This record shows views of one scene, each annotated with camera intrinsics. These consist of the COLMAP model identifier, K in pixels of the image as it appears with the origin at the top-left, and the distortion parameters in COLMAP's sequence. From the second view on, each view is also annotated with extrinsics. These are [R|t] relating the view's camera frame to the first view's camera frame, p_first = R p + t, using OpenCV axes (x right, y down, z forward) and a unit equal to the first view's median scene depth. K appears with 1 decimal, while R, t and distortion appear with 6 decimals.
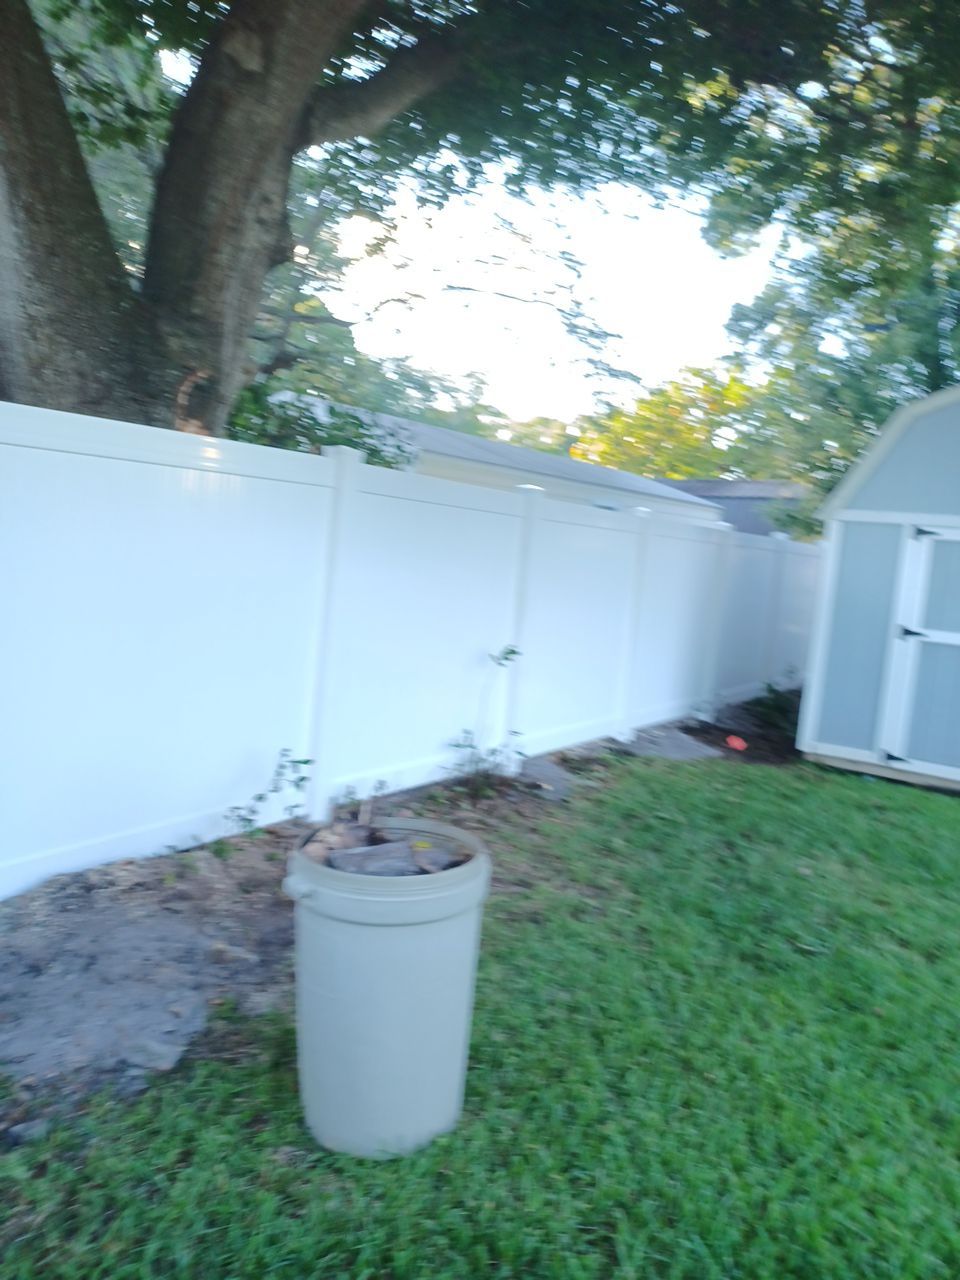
lens RADIAL K [[918.5, 0, 483.0], [0, 918.5, 619.0], [0, 0, 1]] dist [0.030384, -0.002596]
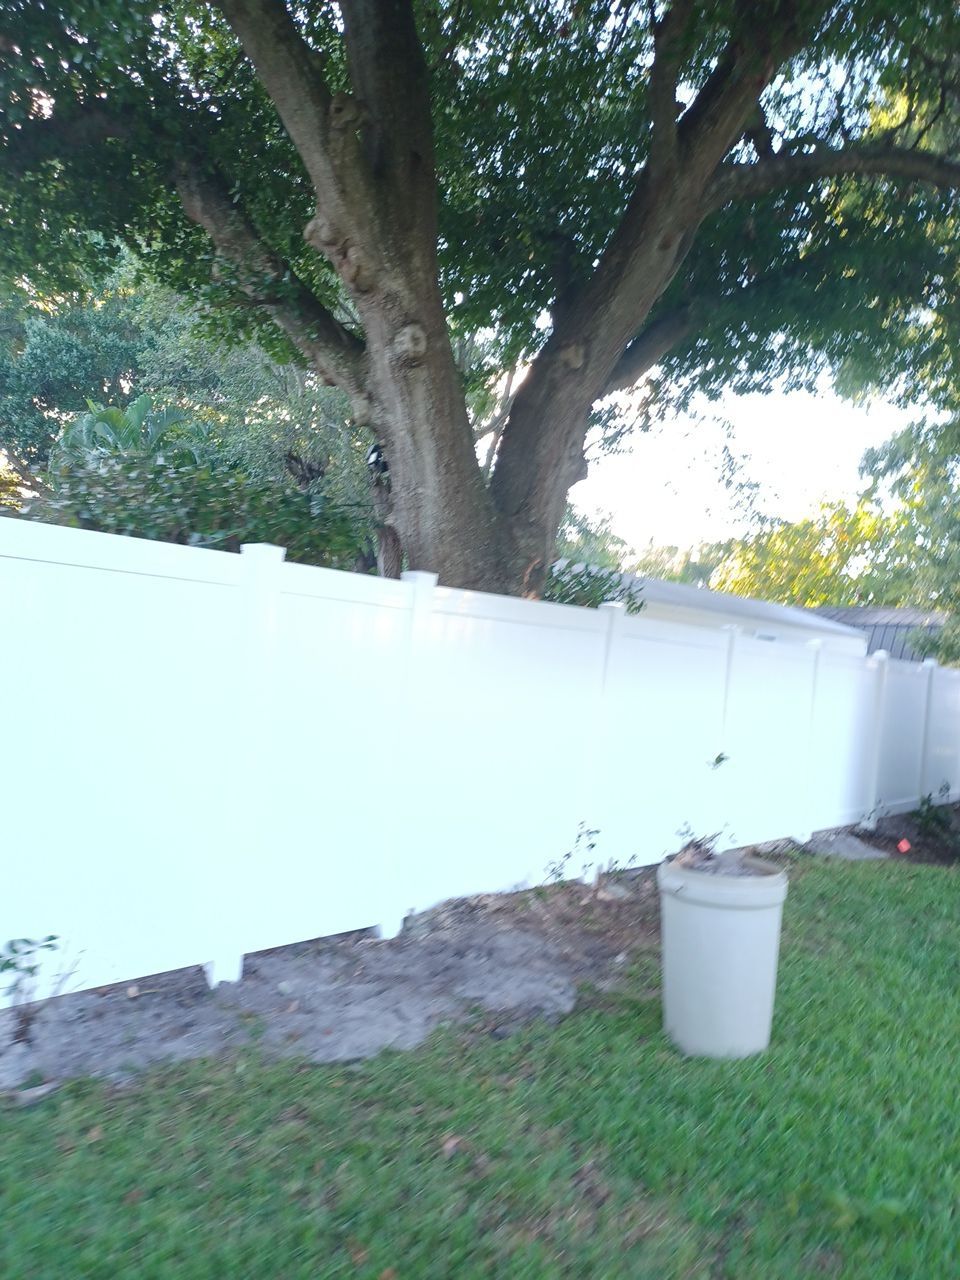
lens RADIAL K [[915.3, 0, 480.0], [0, 915.3, 640.0], [0, 0, 1]] dist [0.069096, -0.114970]
pose [[0.992445, -0.001425, -0.122681, -0.171488], [-0.011902, 0.994098, -0.107827, 0.017059], [0.122110, 0.108473, 0.986571, -0.362410]]
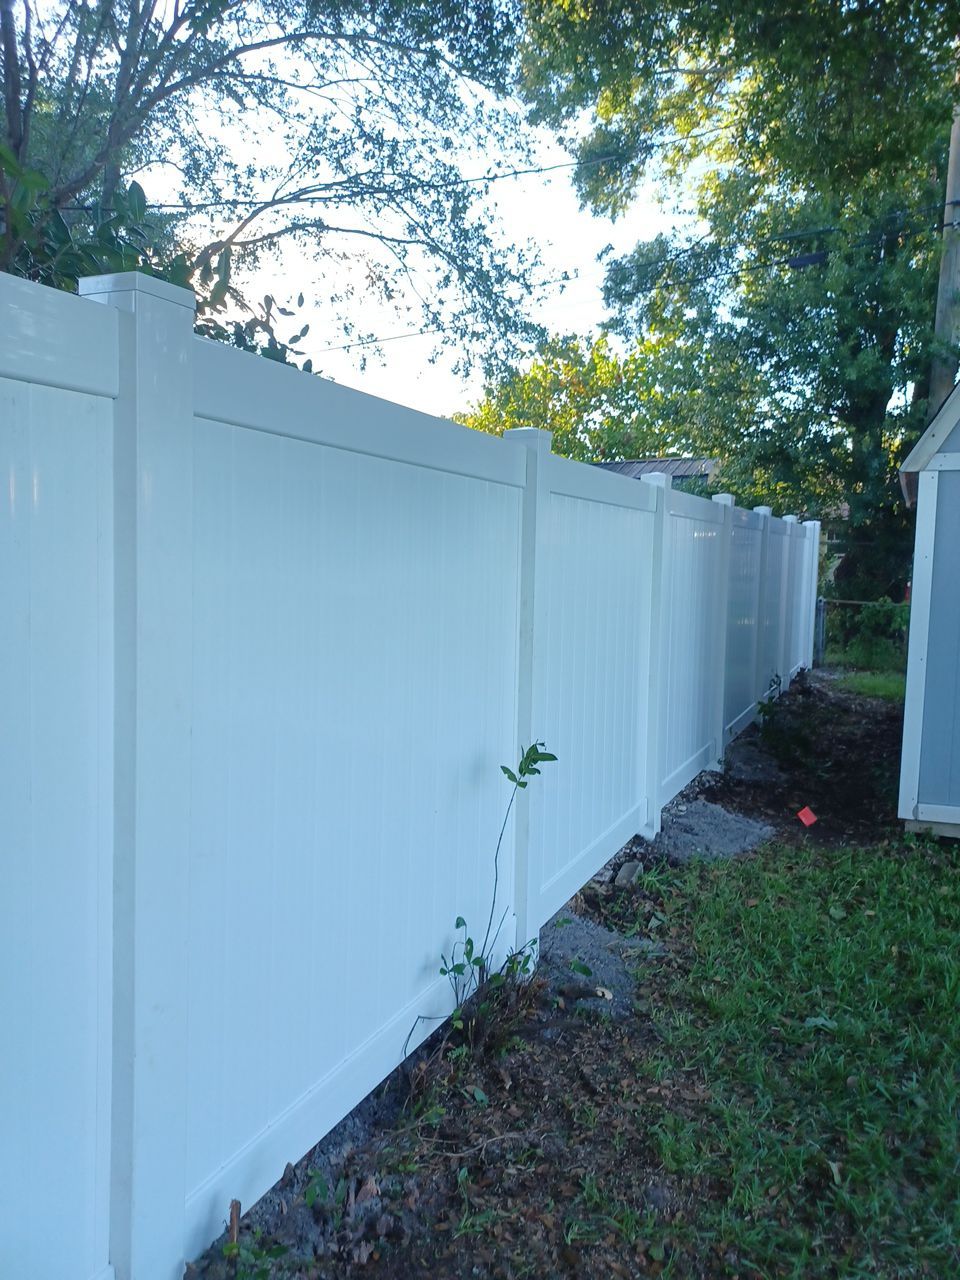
lens RADIAL K [[915.3, 0, 480.0], [0, 915.3, 640.0], [0, 0, 1]] dist [0.069096, -0.114970]
pose [[0.984317, -0.085859, 0.154106, -0.075939], [0.083877, 0.996289, 0.019324, -0.039477], [-0.155193, -0.006095, 0.987865, 0.626494]]
